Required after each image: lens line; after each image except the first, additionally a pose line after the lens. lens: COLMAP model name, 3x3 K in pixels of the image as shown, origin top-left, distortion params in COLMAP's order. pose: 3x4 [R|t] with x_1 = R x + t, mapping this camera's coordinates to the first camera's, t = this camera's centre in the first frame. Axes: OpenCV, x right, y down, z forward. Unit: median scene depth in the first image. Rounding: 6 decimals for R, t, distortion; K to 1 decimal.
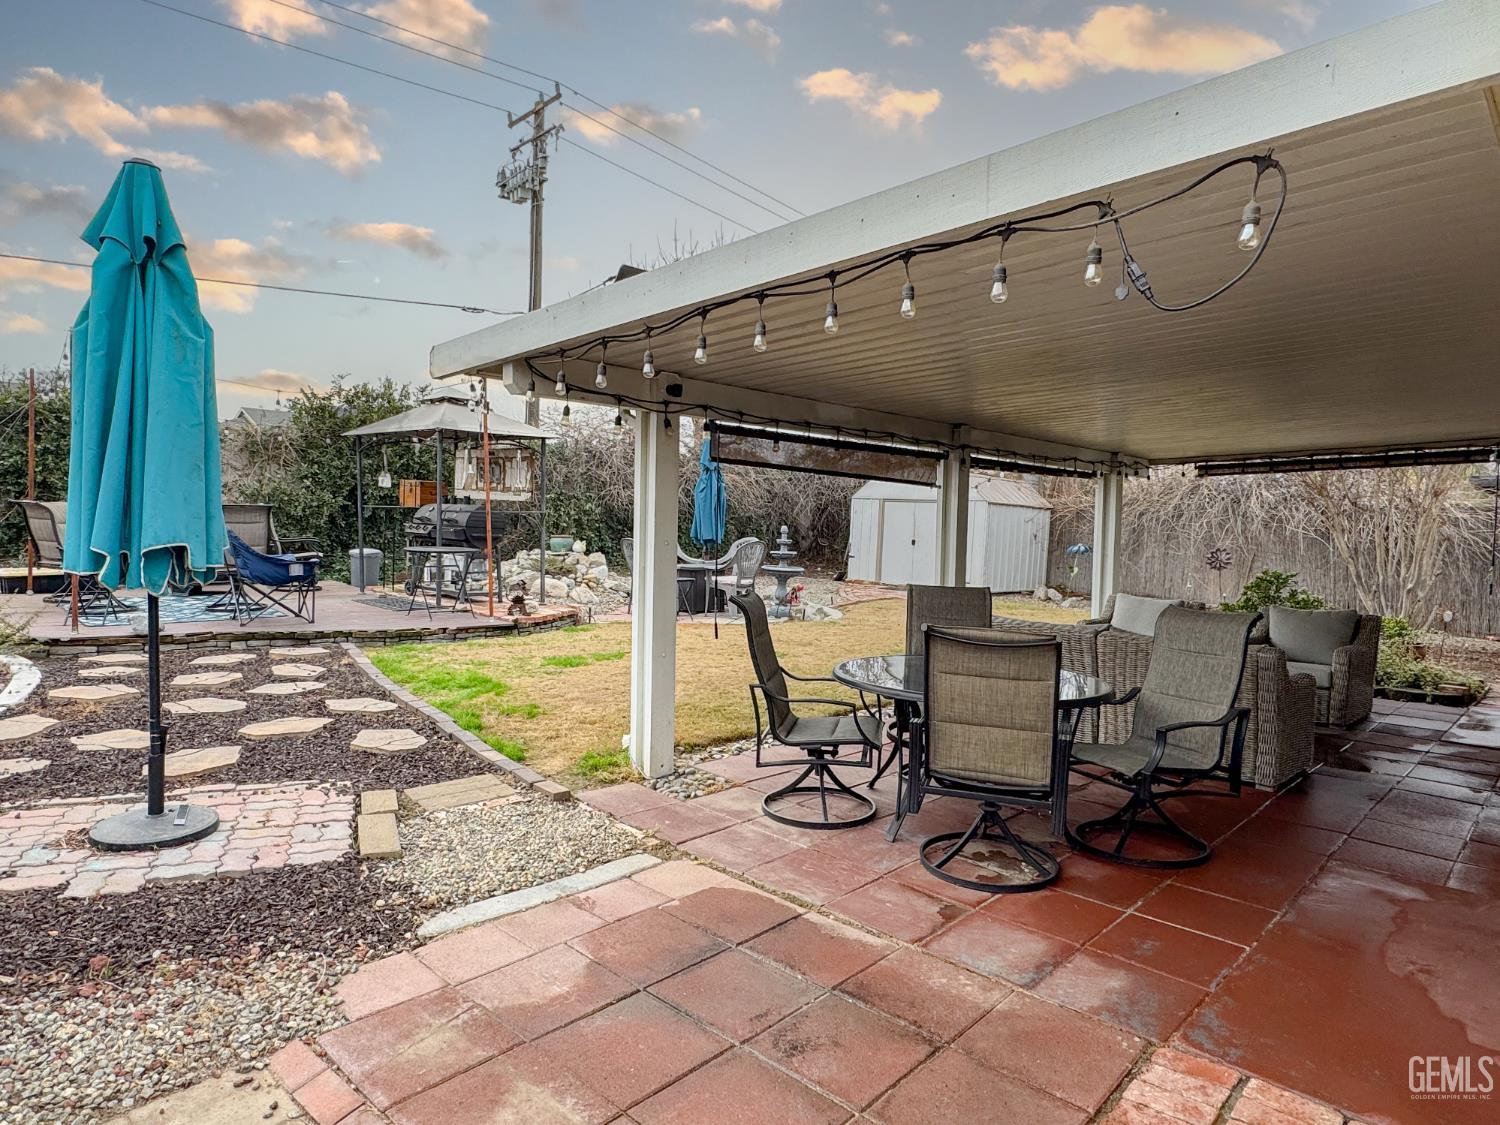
lens RADIAL K [[889.1, 0, 750.0], [0, 889.1, 562.5], [0, 0, 1]] dist [0.002577, -0.000034]
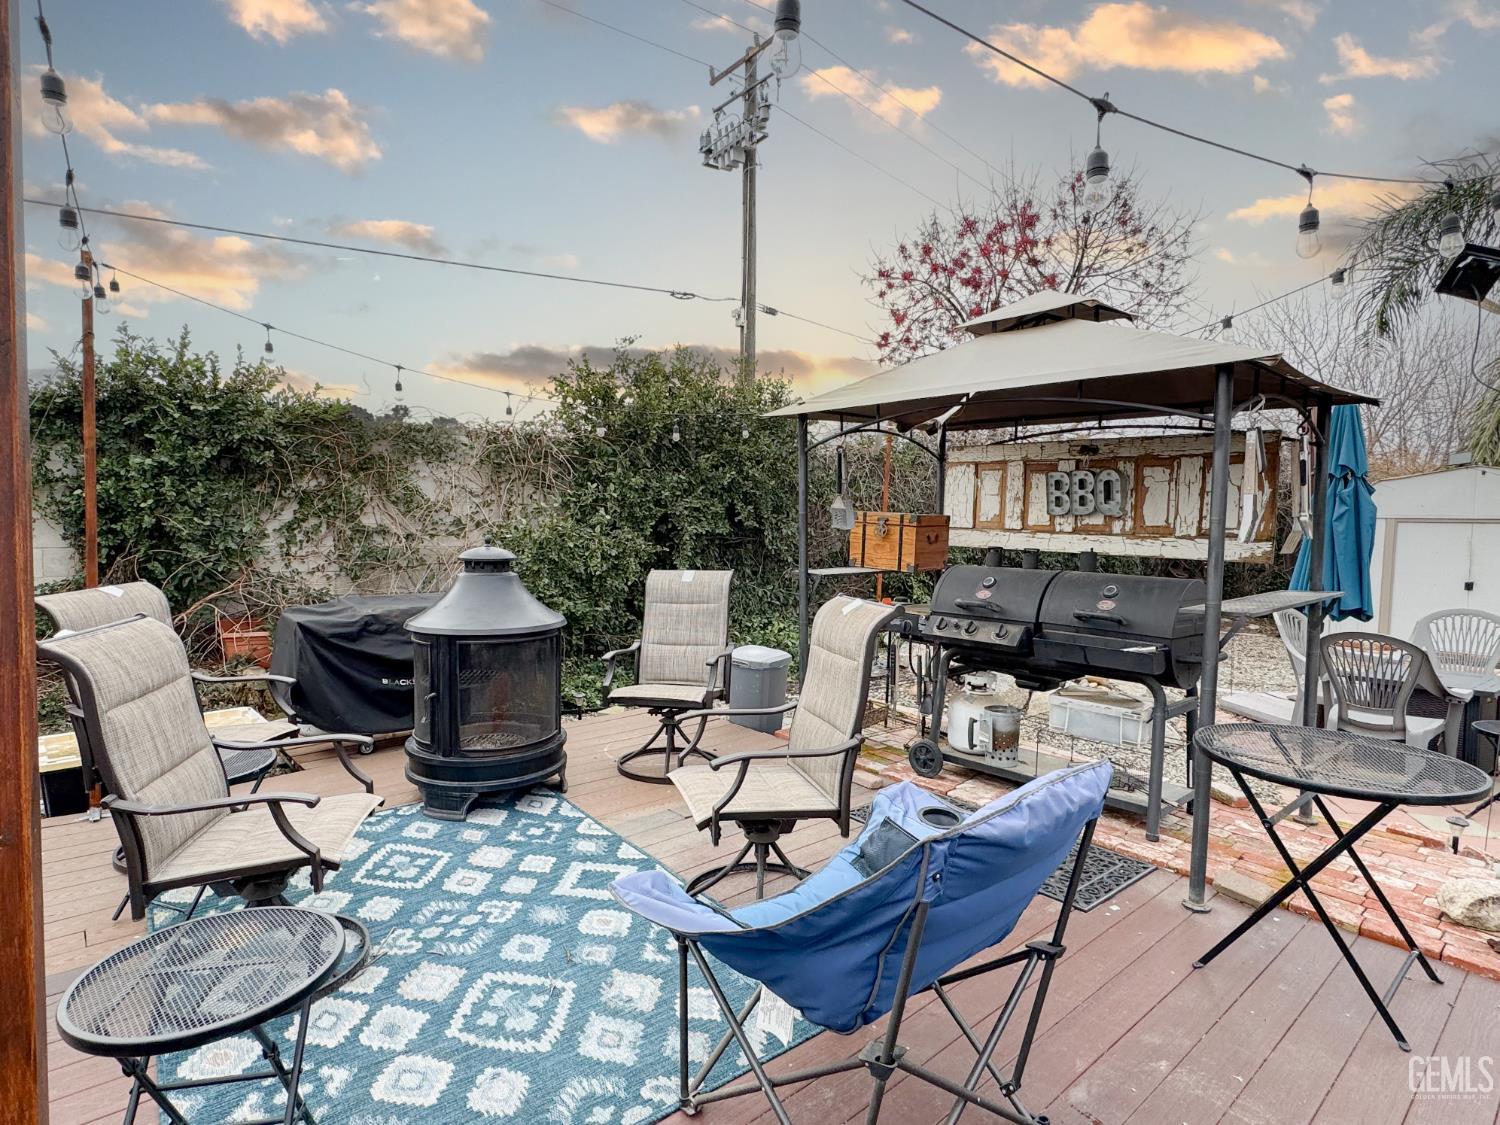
lens RADIAL K [[798.7, 0, 750.0], [0, 798.7, 562.5], [0, 0, 1]] dist [-0.000413, 0.000405]
pose [[0.996322, -0.013483, -0.084625, -0.182282], [0.013162, 0.999904, -0.004352, -0.028531], [0.084676, 0.003222, 0.996403, 0.252221]]
